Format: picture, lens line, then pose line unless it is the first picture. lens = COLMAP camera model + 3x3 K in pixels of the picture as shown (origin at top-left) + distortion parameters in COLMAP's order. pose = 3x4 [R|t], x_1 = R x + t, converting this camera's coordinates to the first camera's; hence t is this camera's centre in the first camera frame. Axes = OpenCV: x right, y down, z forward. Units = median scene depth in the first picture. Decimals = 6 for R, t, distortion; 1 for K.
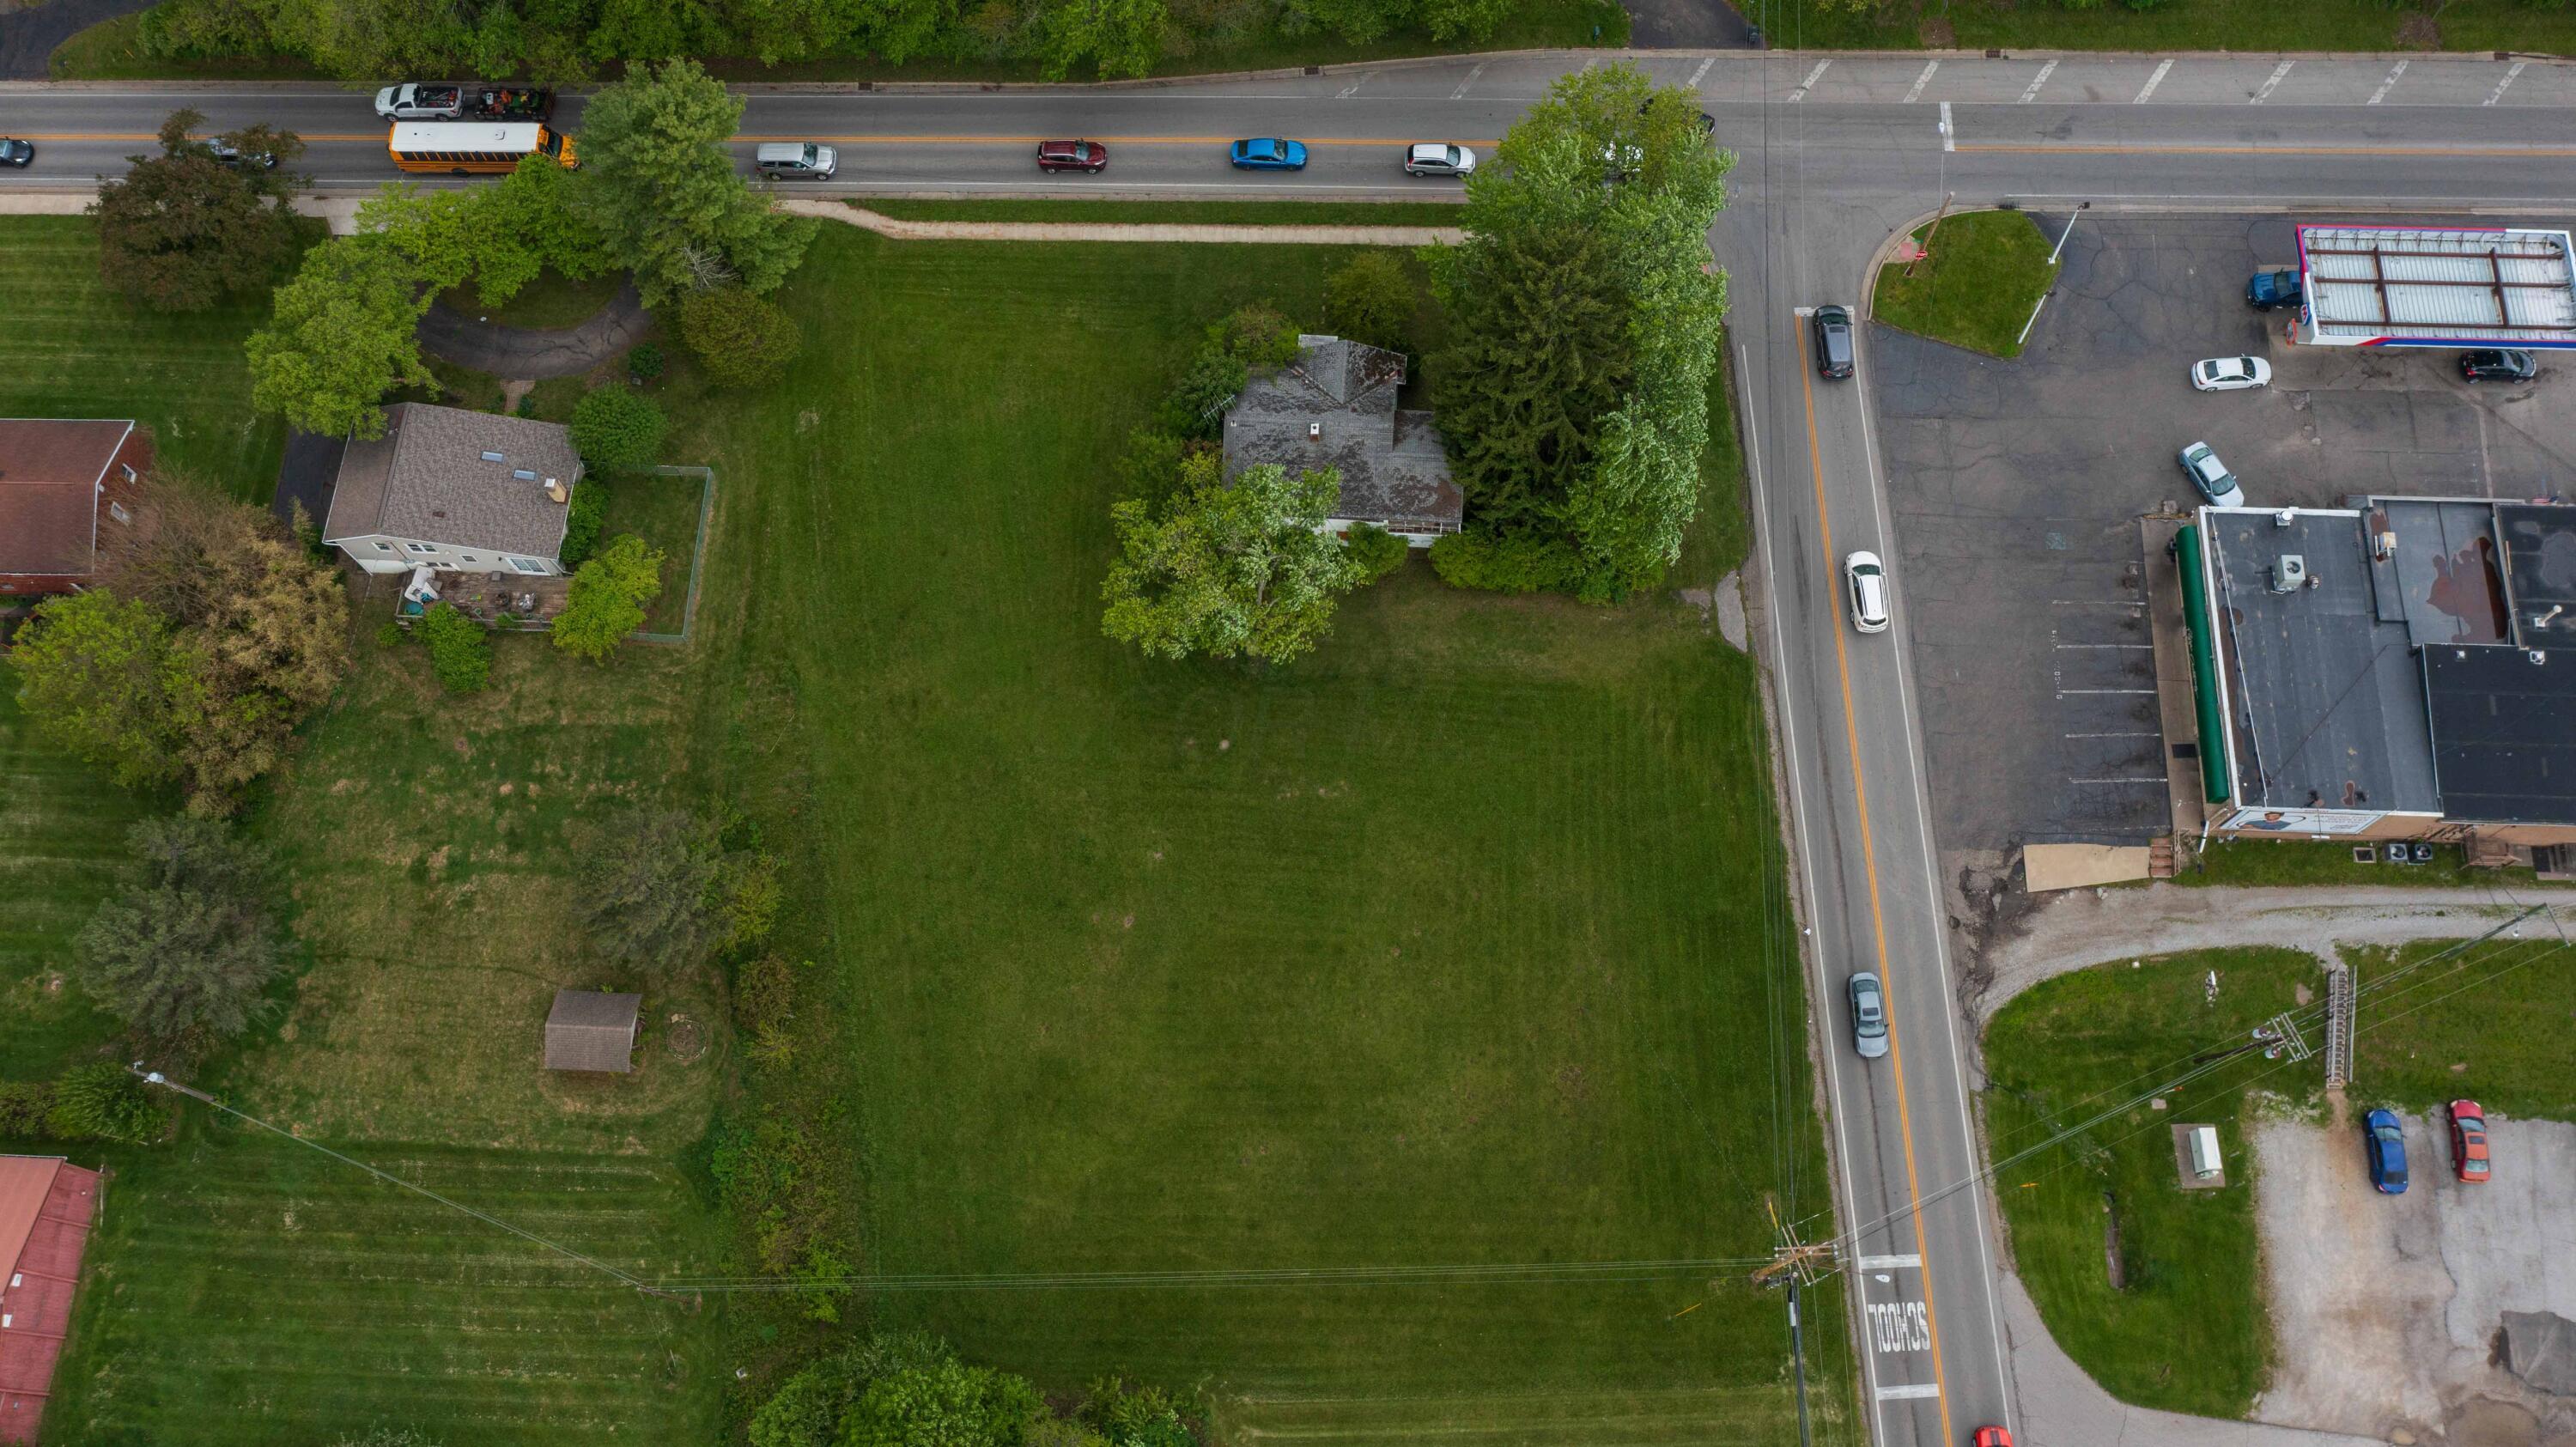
lens RADIAL K [[2037.6, 0, 1285.6], [0, 2037.6, 714.8], [0, 0, 1]] dist [-0.007052, -0.002510]
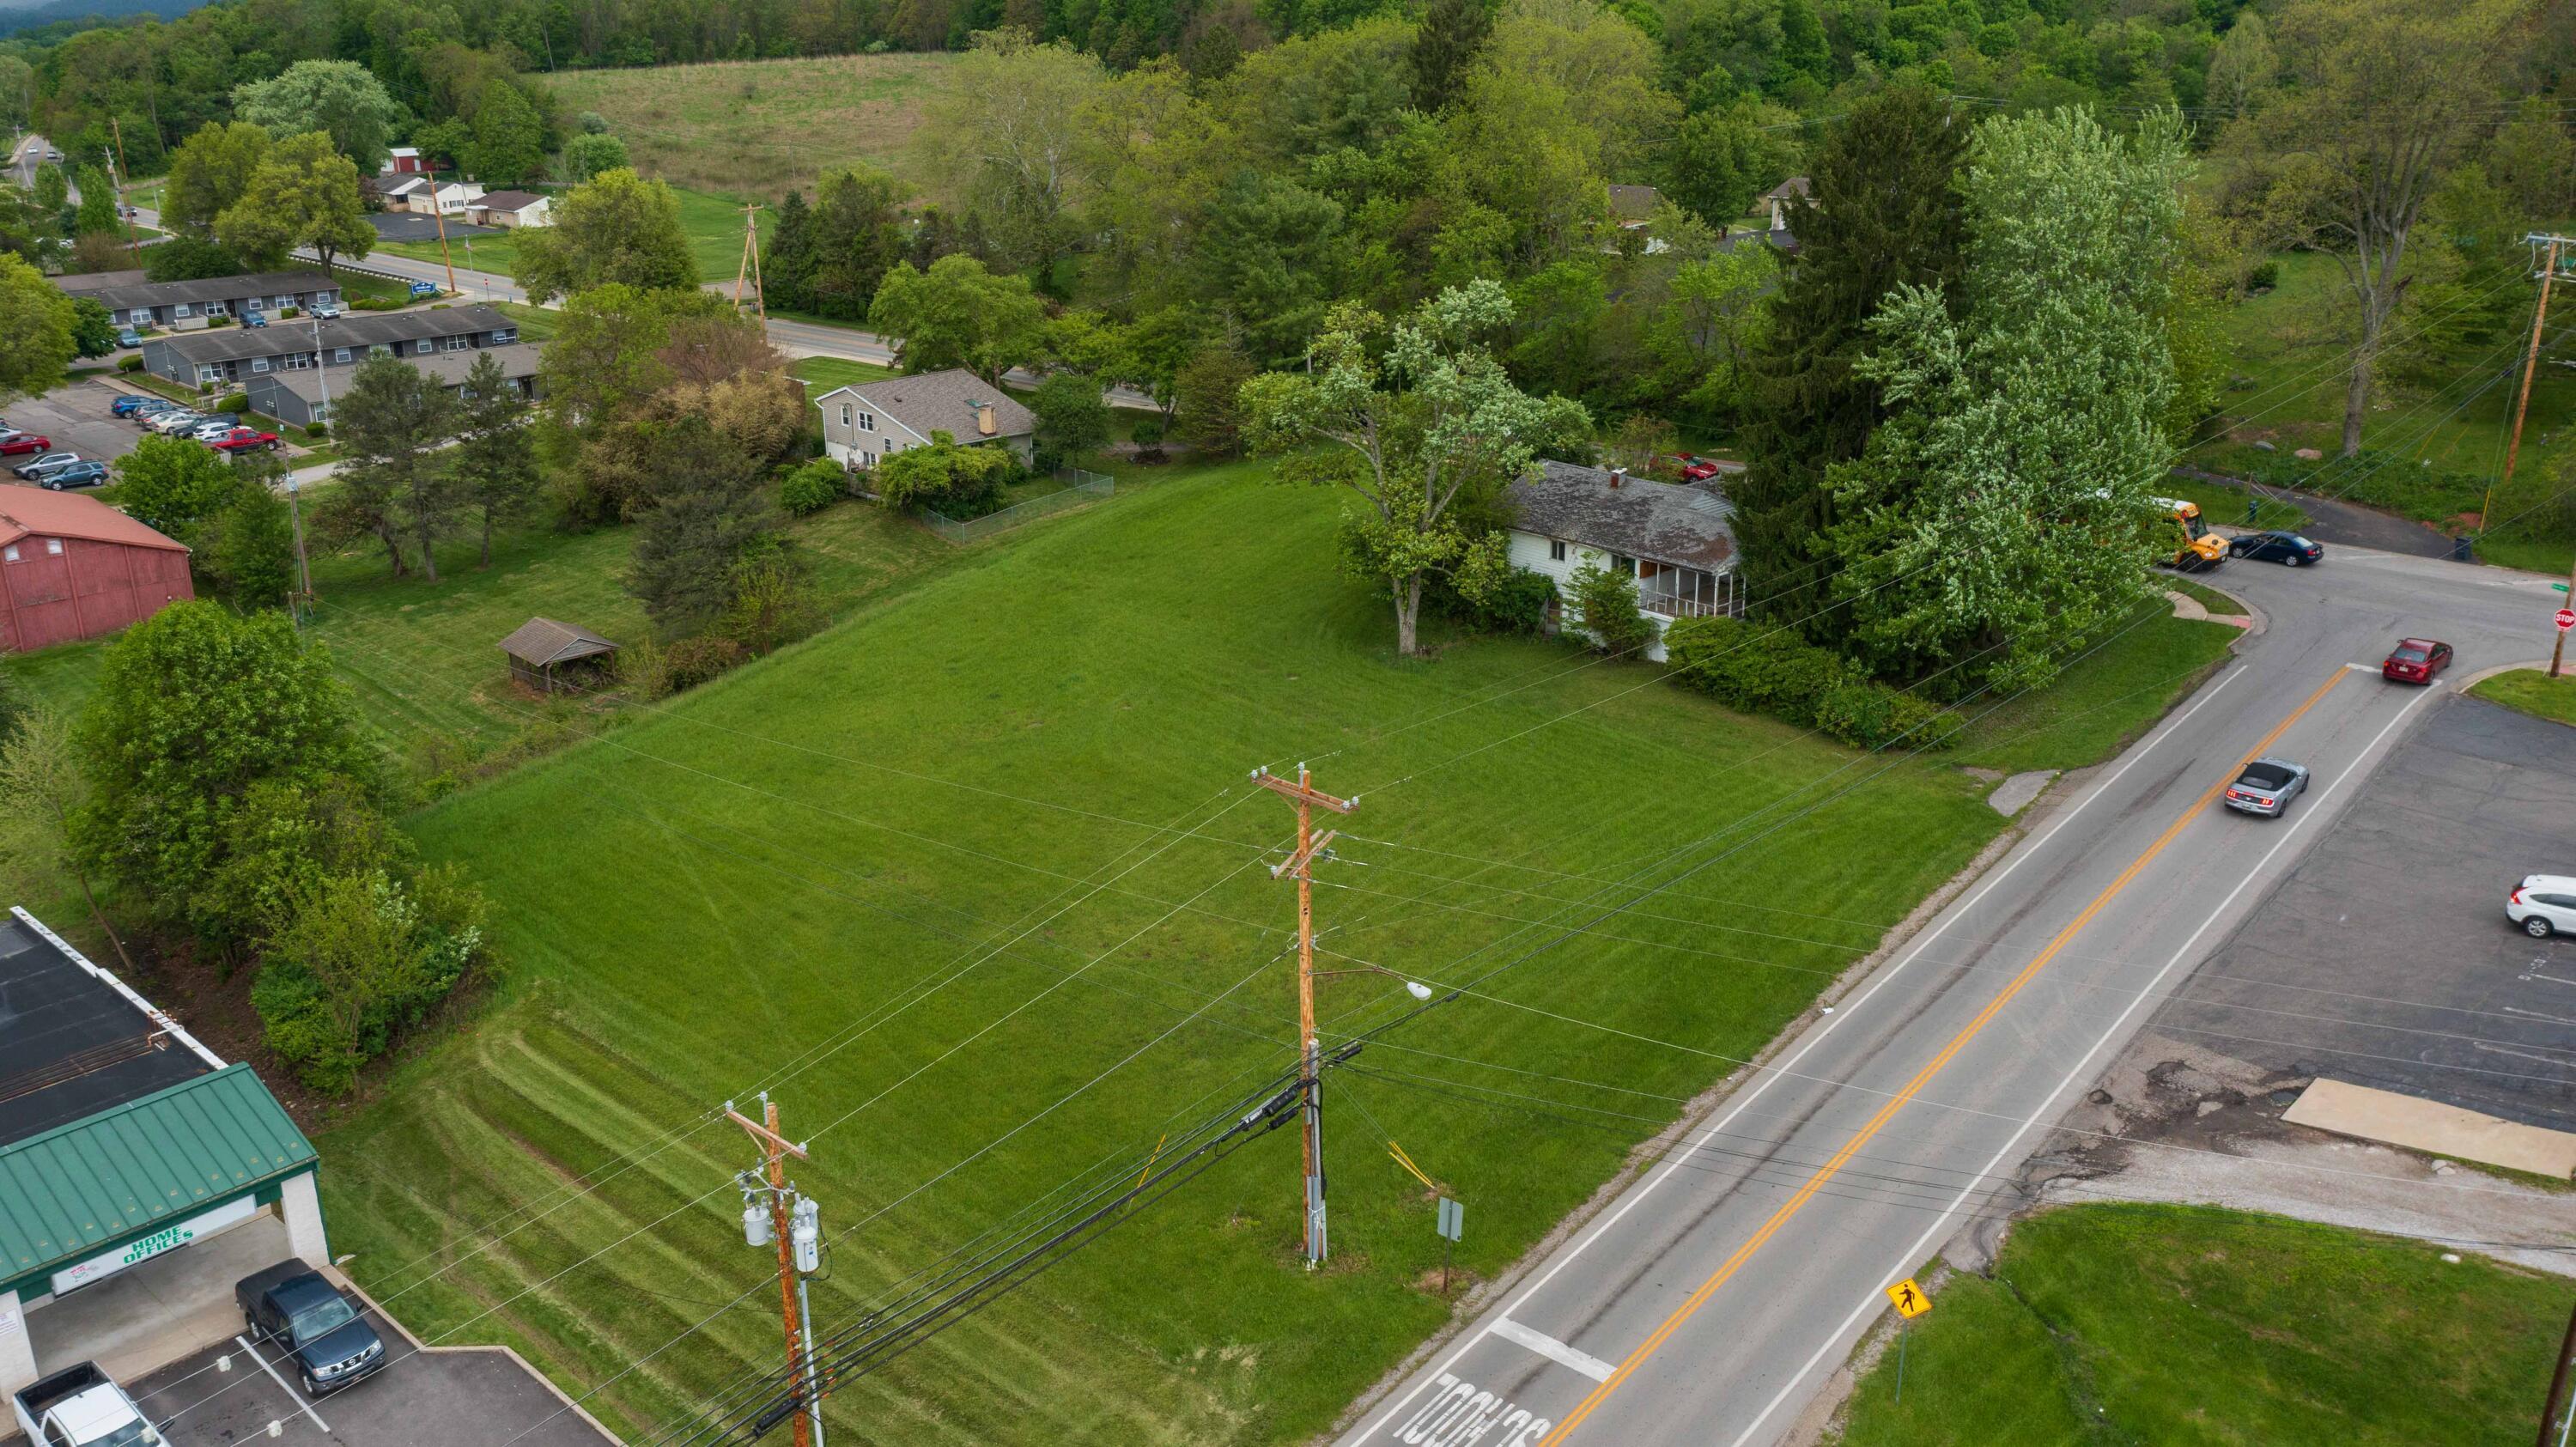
lens RADIAL K [[2033.7, 0, 1288.0], [0, 2033.7, 723.5], [0, 0, 1]] dist [-0.002972, 0.000787]
pose [[0.728319, 0.256124, -0.635572, 0.462837], [-0.644366, 0.571530, -0.508081, 0.417804], [0.233117, 0.779586, 0.581293, 0.578339]]
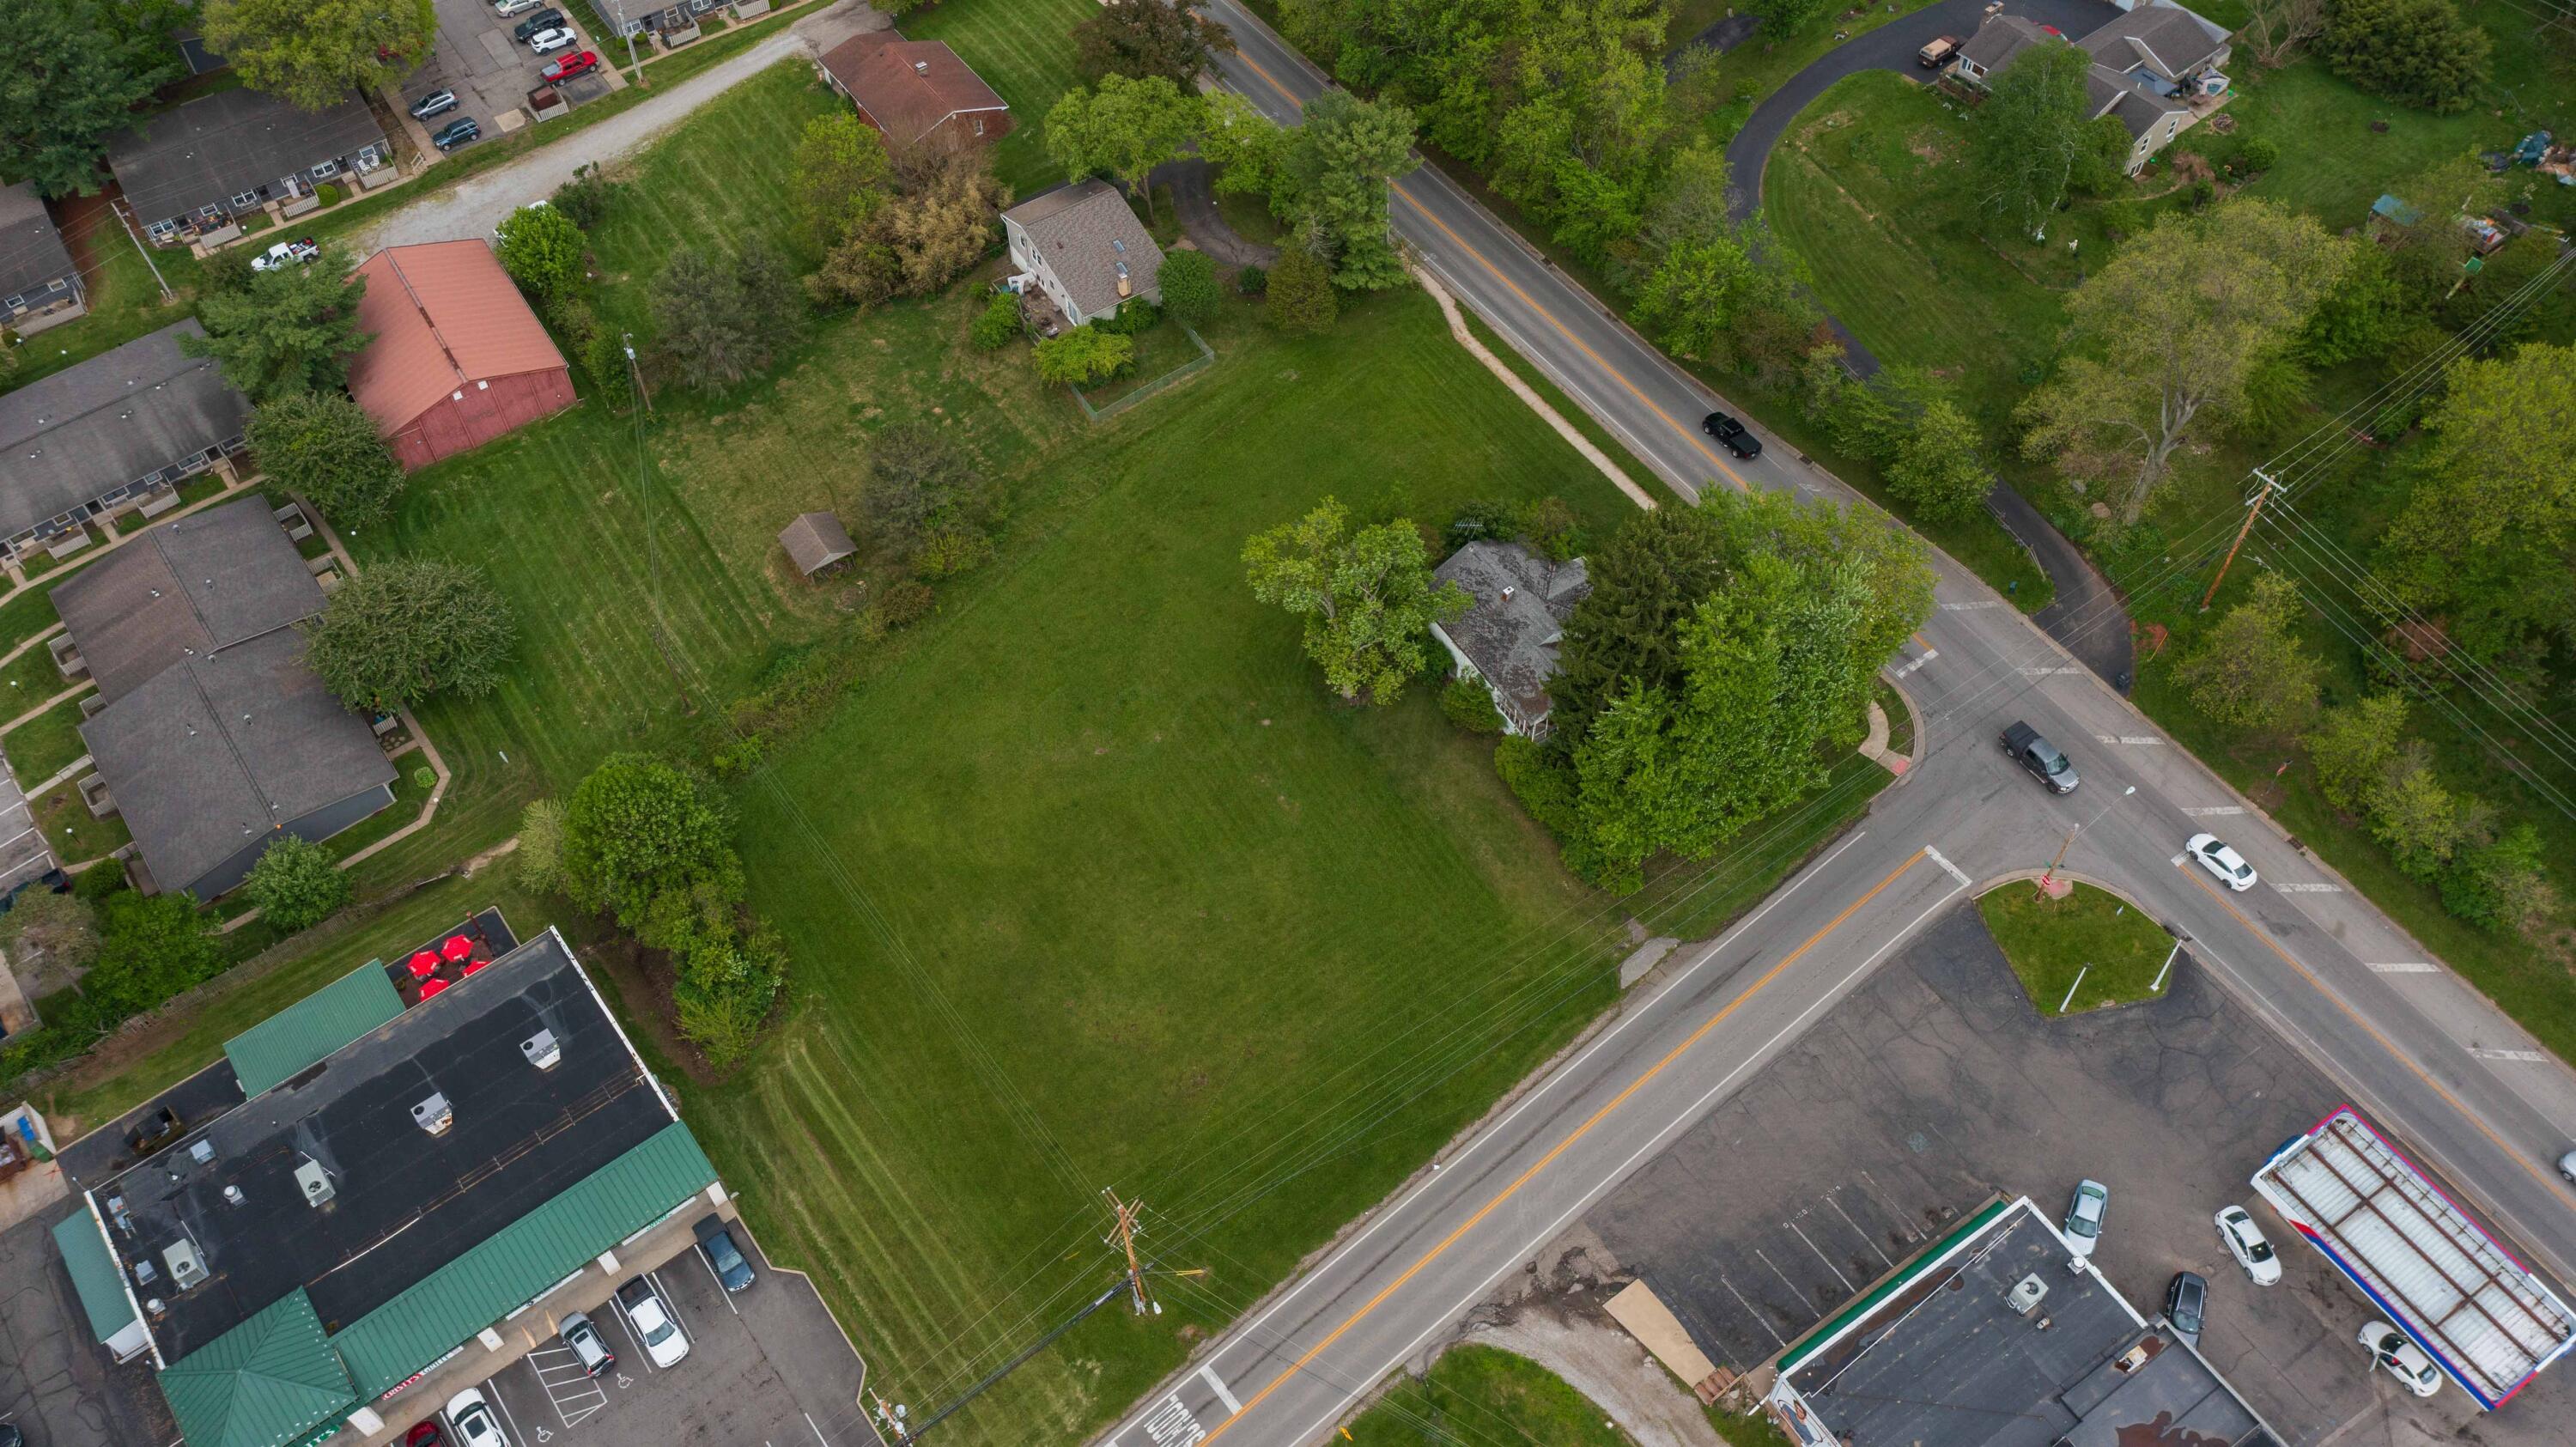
lens RADIAL K [[2037.6, 0, 1285.6], [0, 2037.6, 714.8], [0, 0, 1]] dist [-0.007052, -0.002510]
pose [[0.594652, 0.651579, -0.470993, 0.542678], [-0.751361, 0.658843, -0.037178, 0.048039], [0.286086, 0.375993, 0.881353, -0.049732]]
